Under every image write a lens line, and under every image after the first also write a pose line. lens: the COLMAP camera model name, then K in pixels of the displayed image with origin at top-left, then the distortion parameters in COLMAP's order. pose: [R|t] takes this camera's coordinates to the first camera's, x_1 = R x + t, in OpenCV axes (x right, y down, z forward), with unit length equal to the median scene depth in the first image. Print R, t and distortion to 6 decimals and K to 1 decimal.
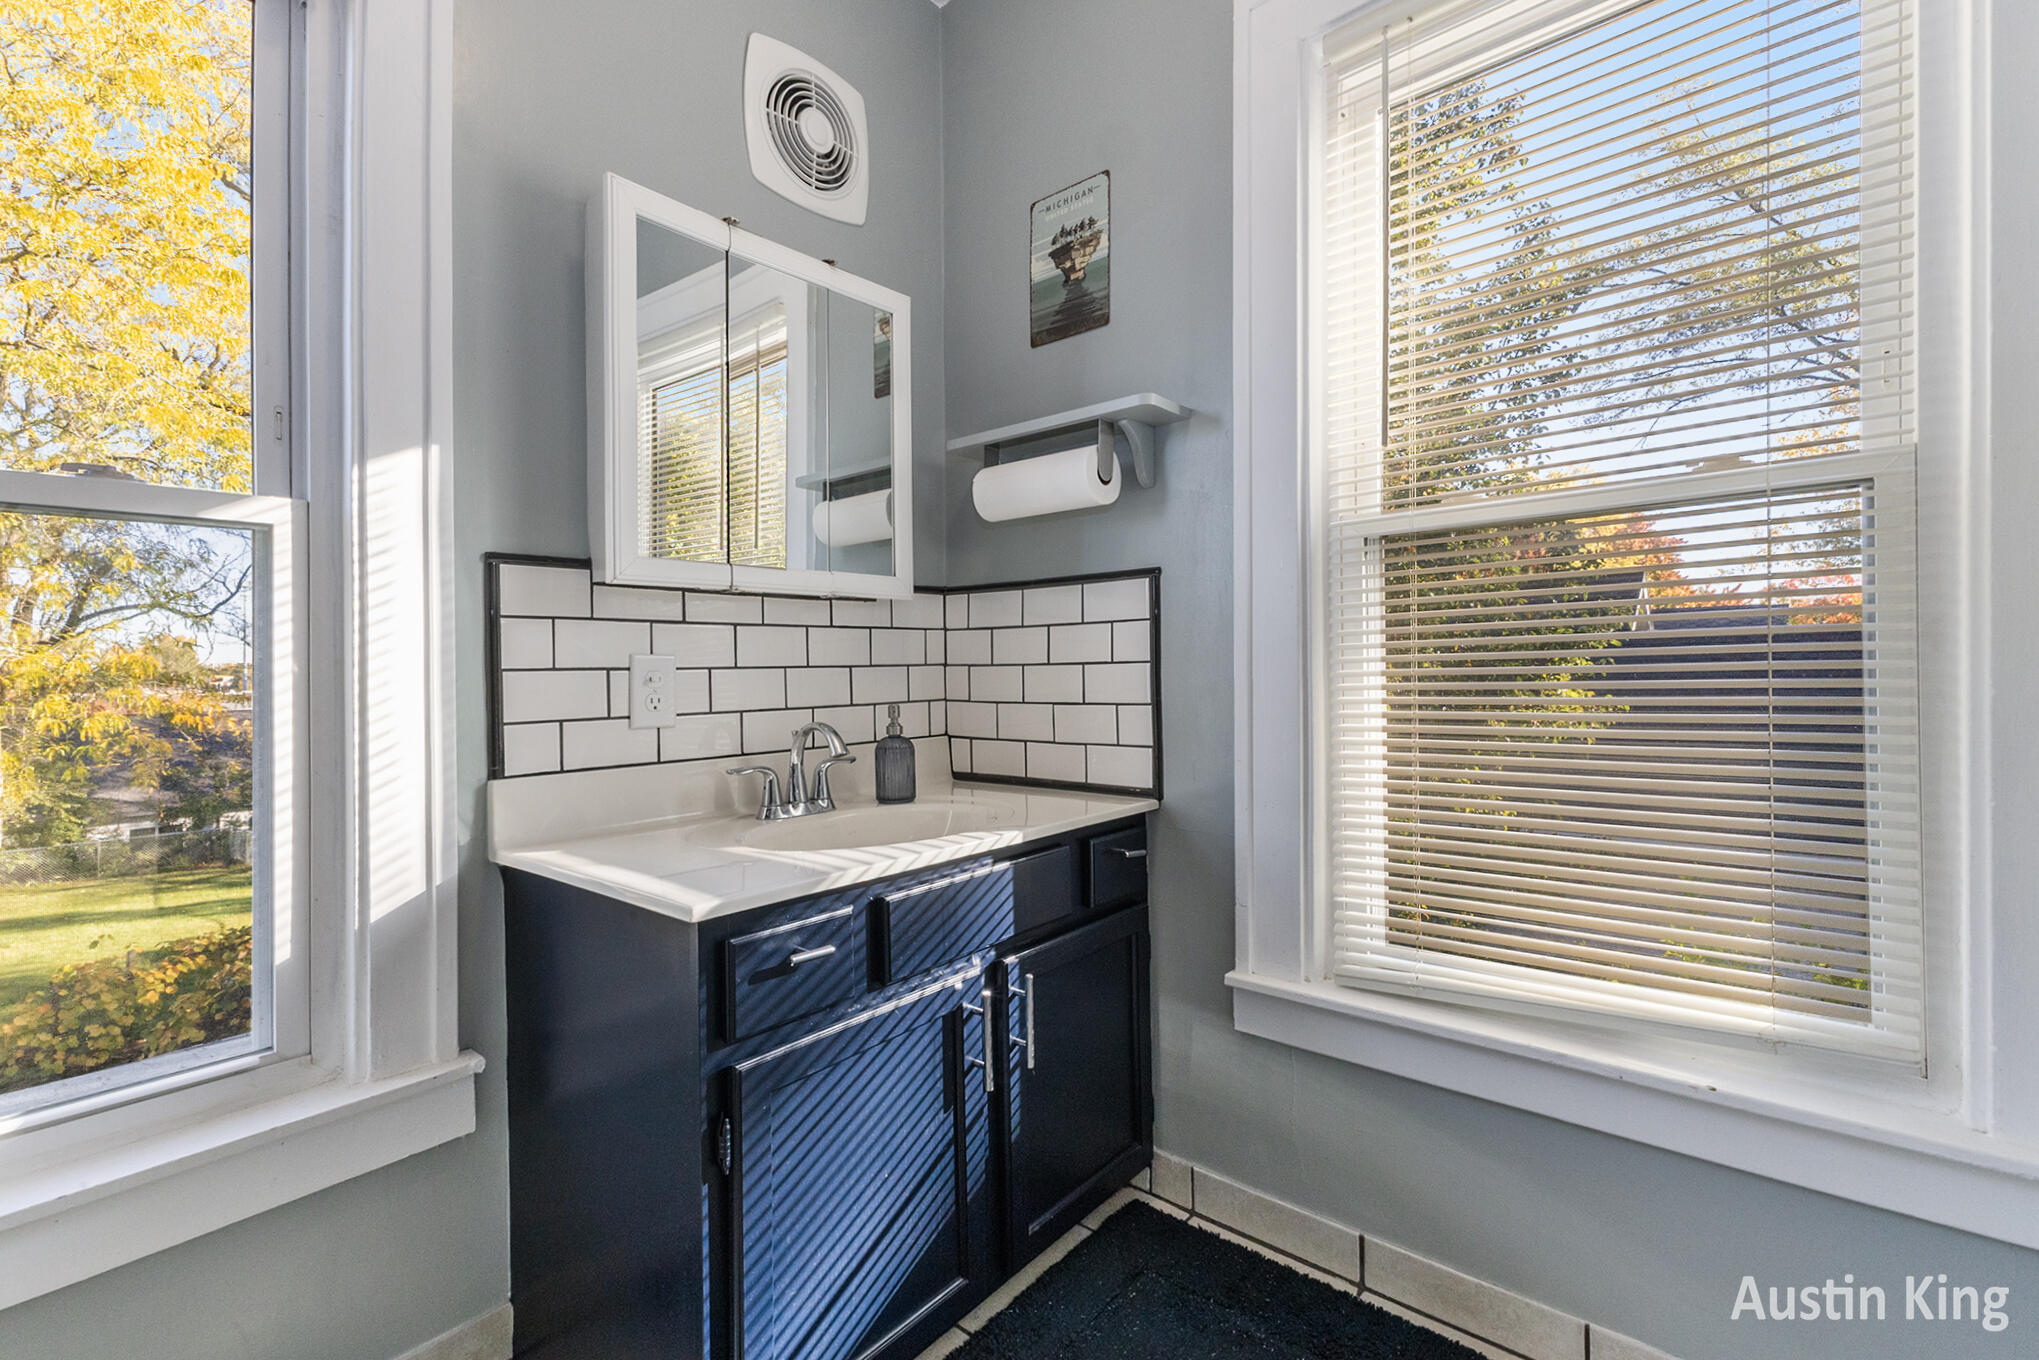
lens RADIAL K [[894.1, 0, 1027.1], [0, 894.1, 659.5], [0, 0, 1]] dist [0.016530, 0.000123]
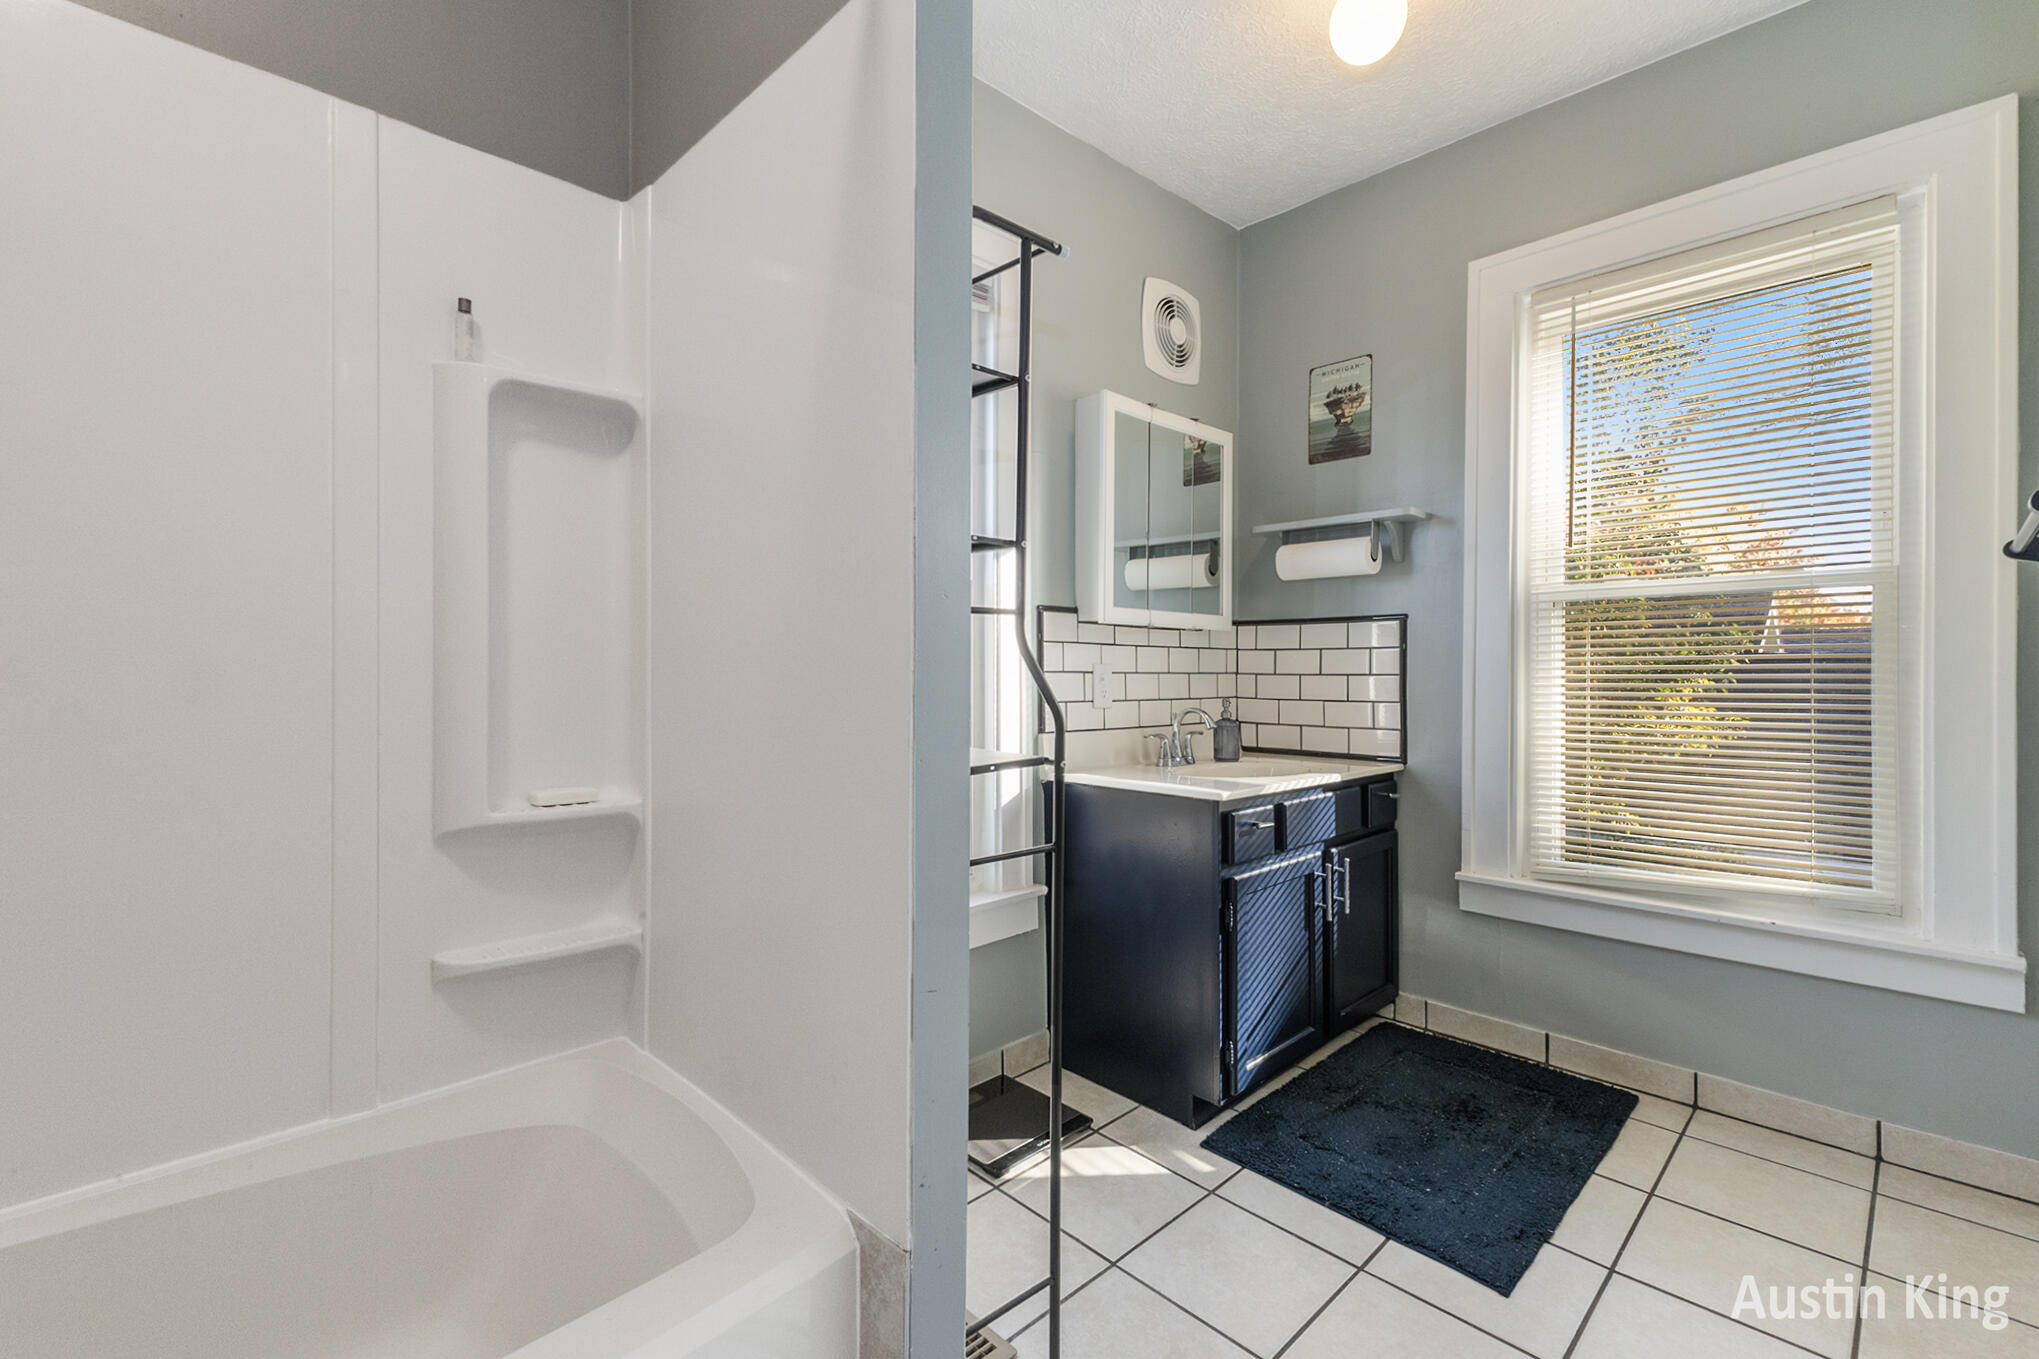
lens RADIAL K [[894.1, 0, 1027.1], [0, 894.1, 659.0], [0, 0, 1]] dist [0.016530, 0.000123]
pose [[0.996612, 0.017881, -0.080281, -0.381555], [-0.018810, 0.999764, -0.010835, 0.004735], [0.080068, 0.012308, 0.996713, -0.599836]]
